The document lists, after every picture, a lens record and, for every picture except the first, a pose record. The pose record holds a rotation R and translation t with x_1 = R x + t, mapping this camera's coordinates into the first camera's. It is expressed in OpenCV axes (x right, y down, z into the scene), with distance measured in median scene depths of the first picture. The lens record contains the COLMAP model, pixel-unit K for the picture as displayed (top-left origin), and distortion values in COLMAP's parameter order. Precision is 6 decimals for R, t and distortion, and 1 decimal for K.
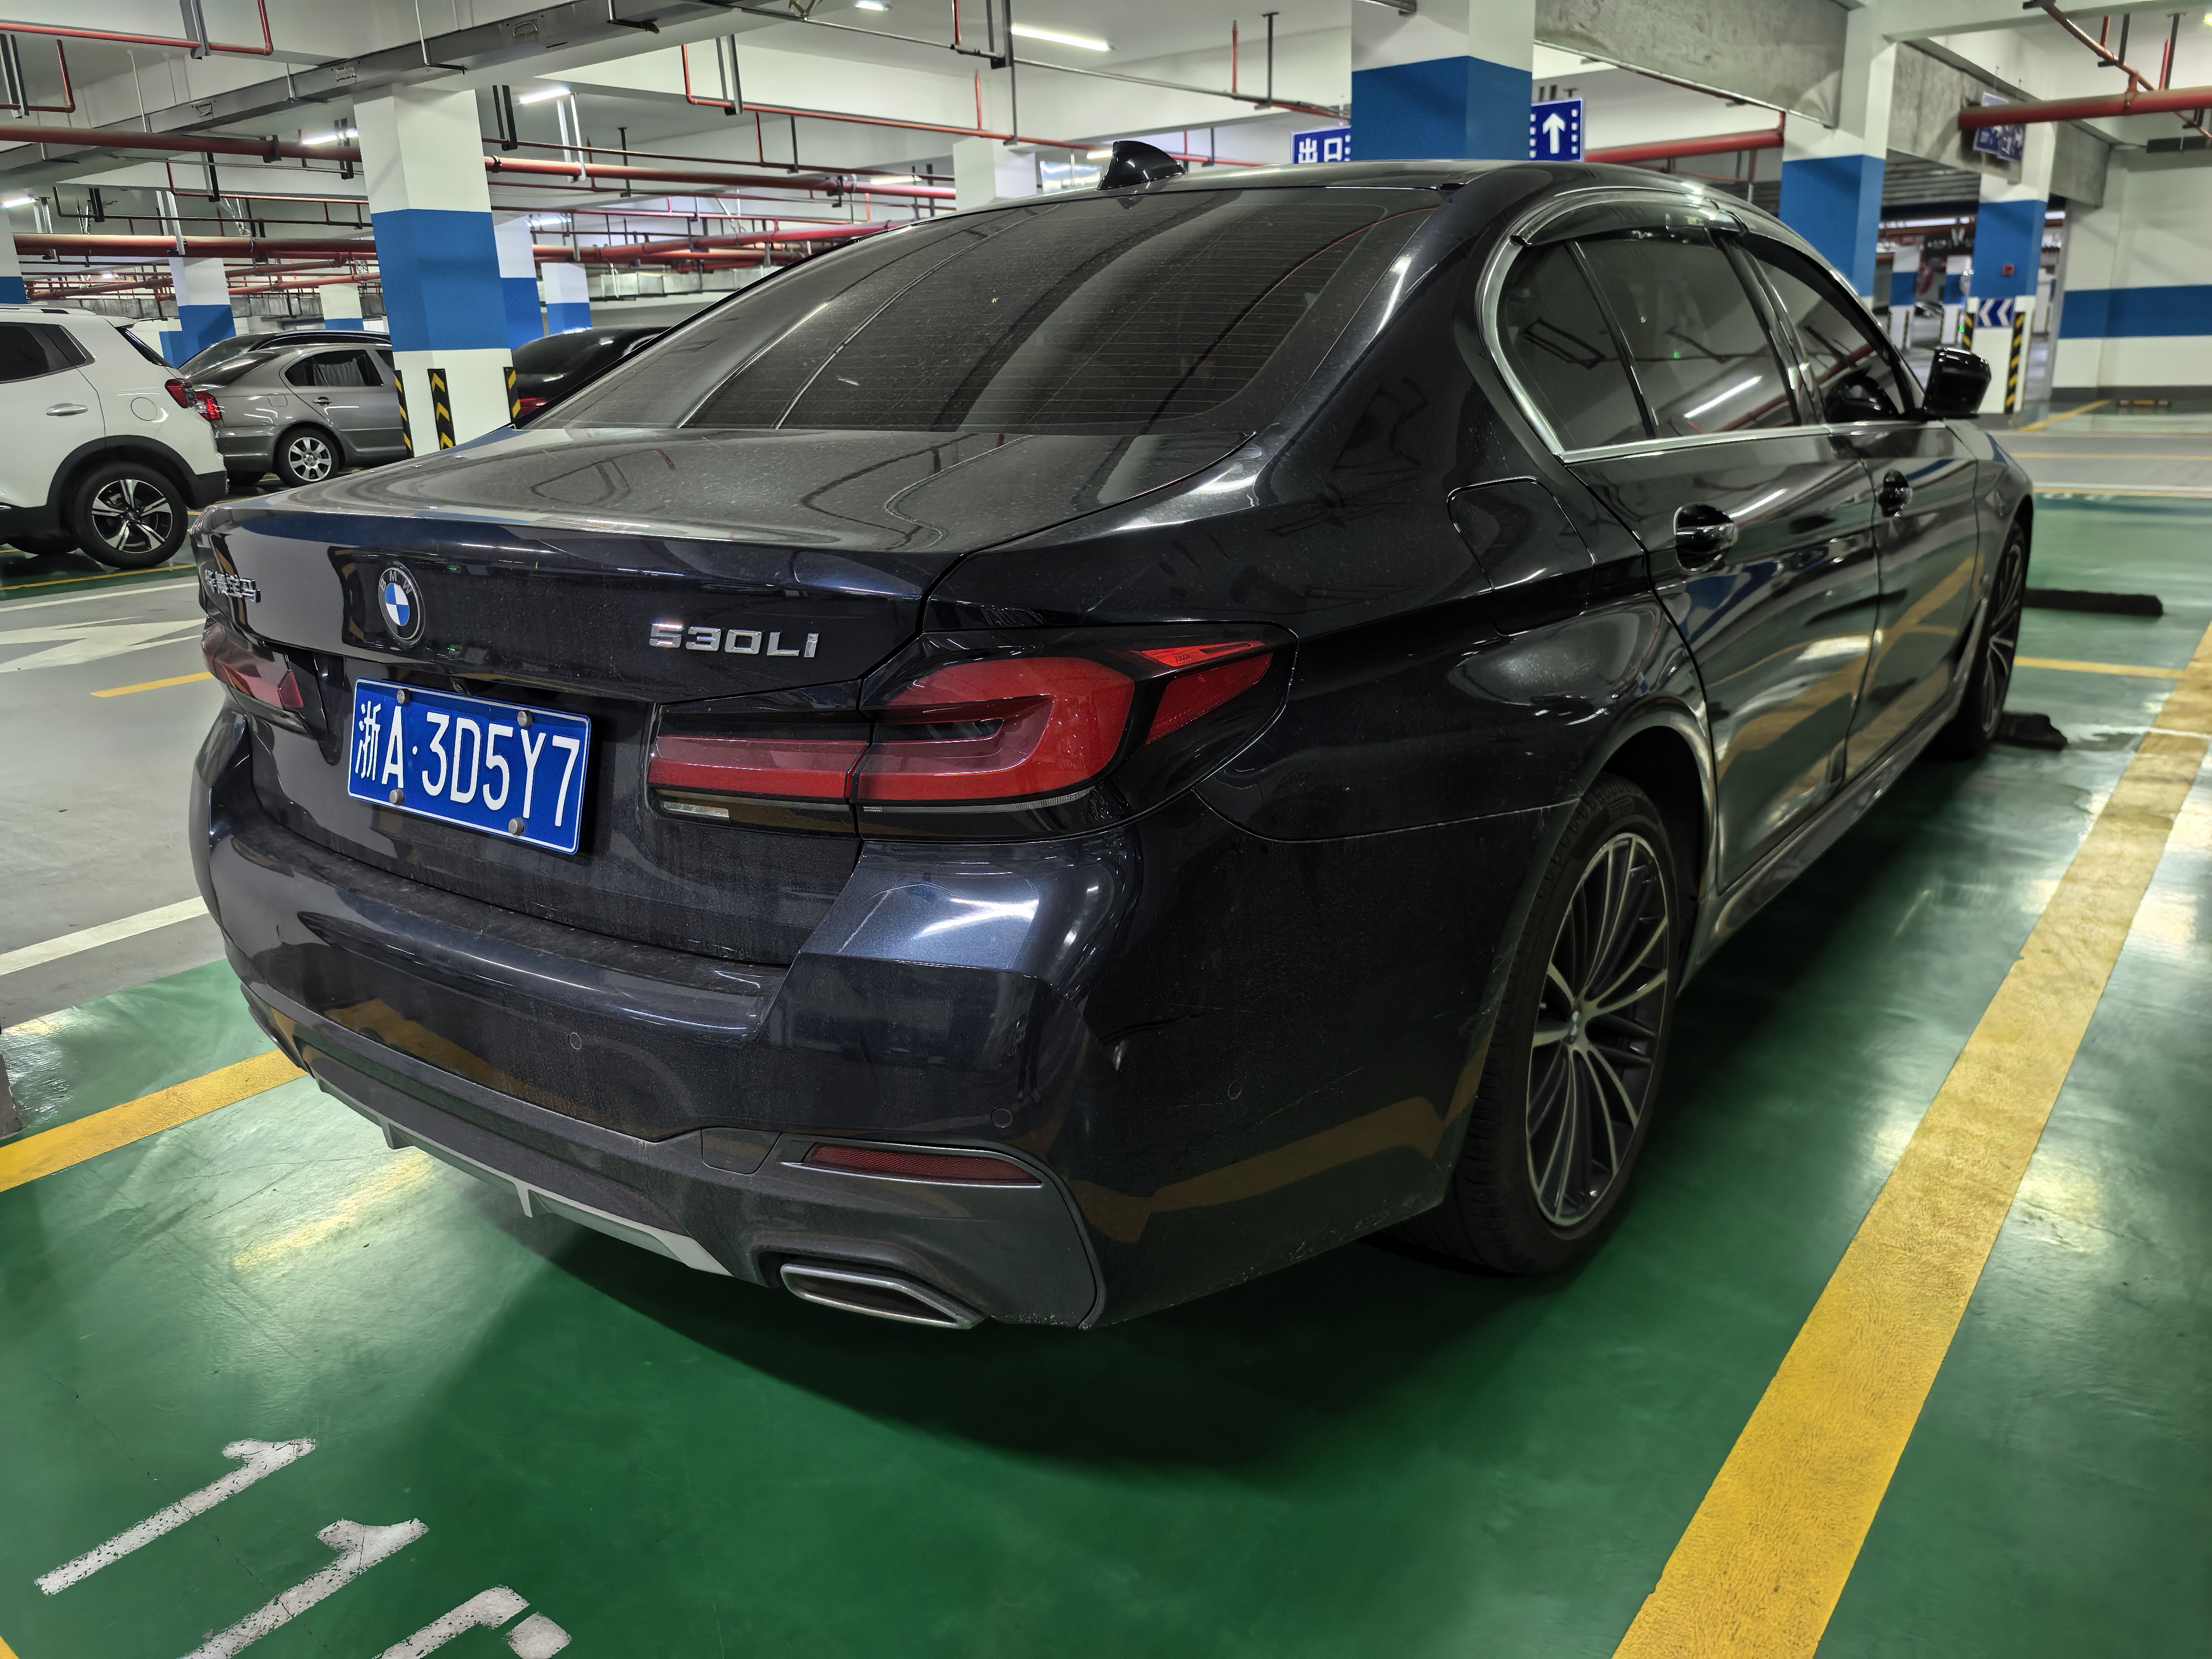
lens RADIAL K [[1653.2, 0, 1109.5], [0, 1653.2, 831.8], [0, 0, 1]] dist [-0.006338, -0.001454]
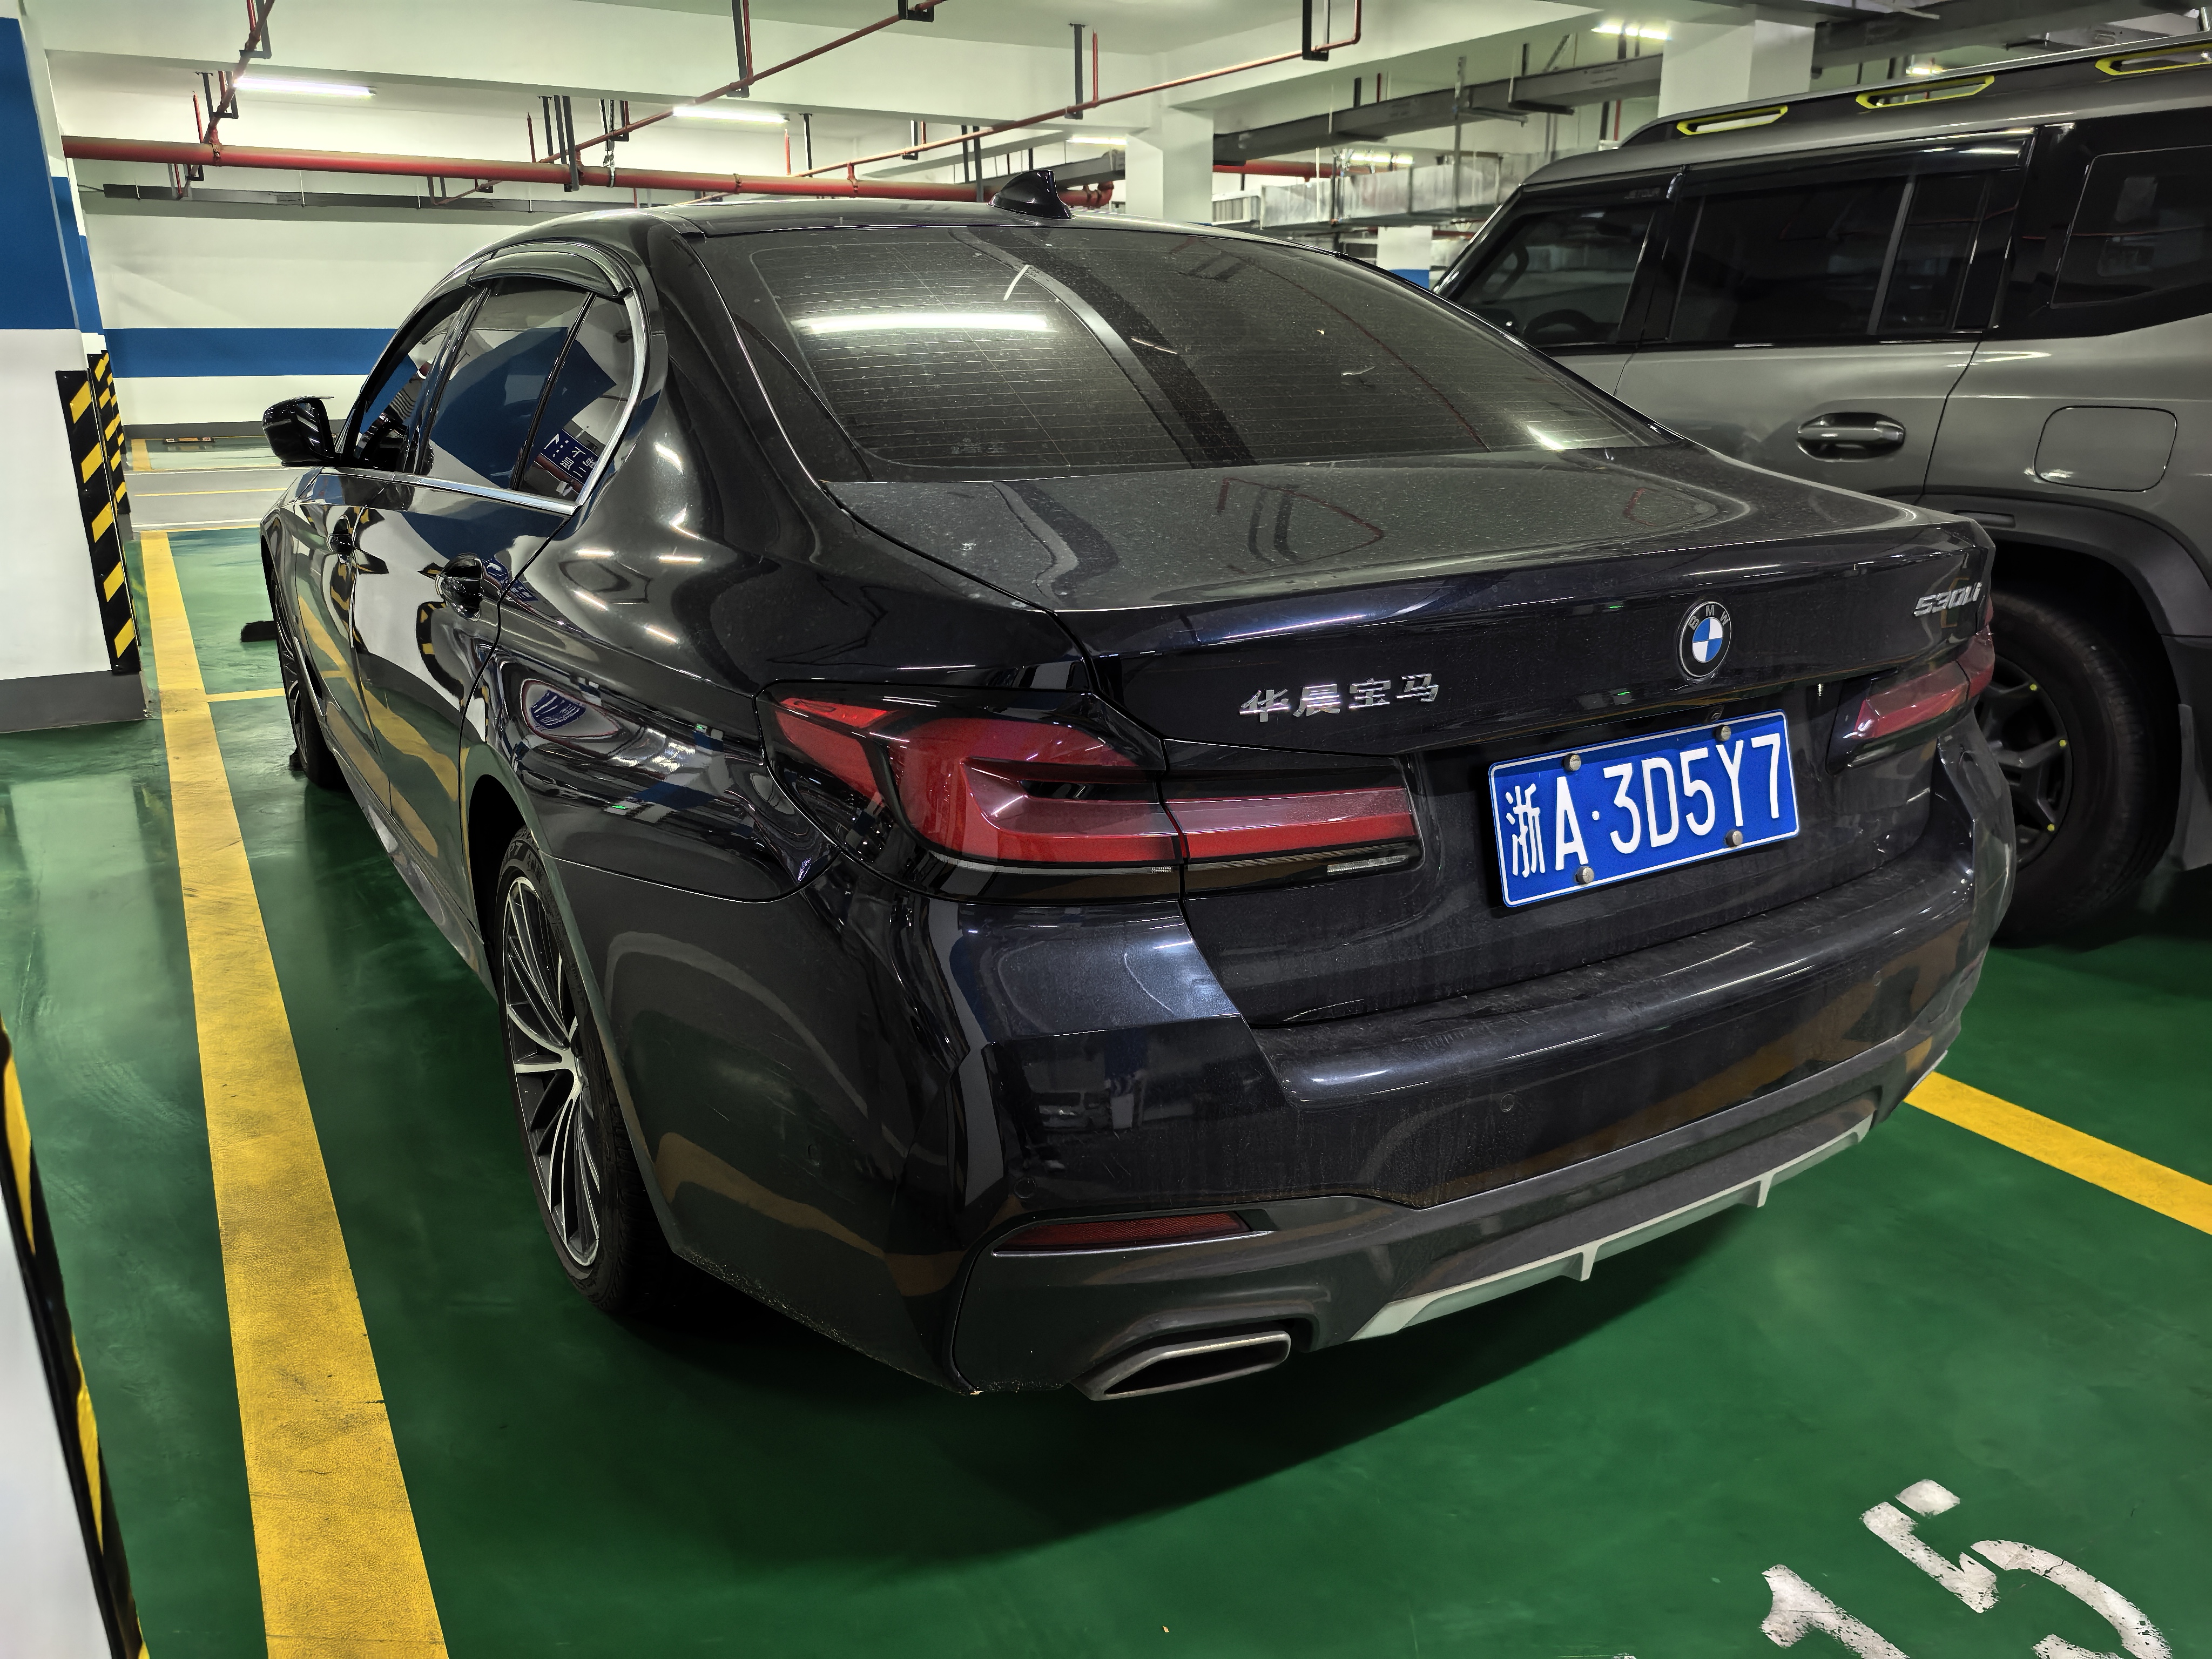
lens RADIAL K [[1653.2, 0, 1108.5], [0, 1653.2, 829.2], [0, 0, 1]] dist [-0.006338, -0.001454]
pose [[0.341444, -0.236371, 0.909695, -1.375591], [0.258707, 0.954111, 0.150809, -0.254762], [-0.903597, 0.183852, 0.386926, 0.922188]]
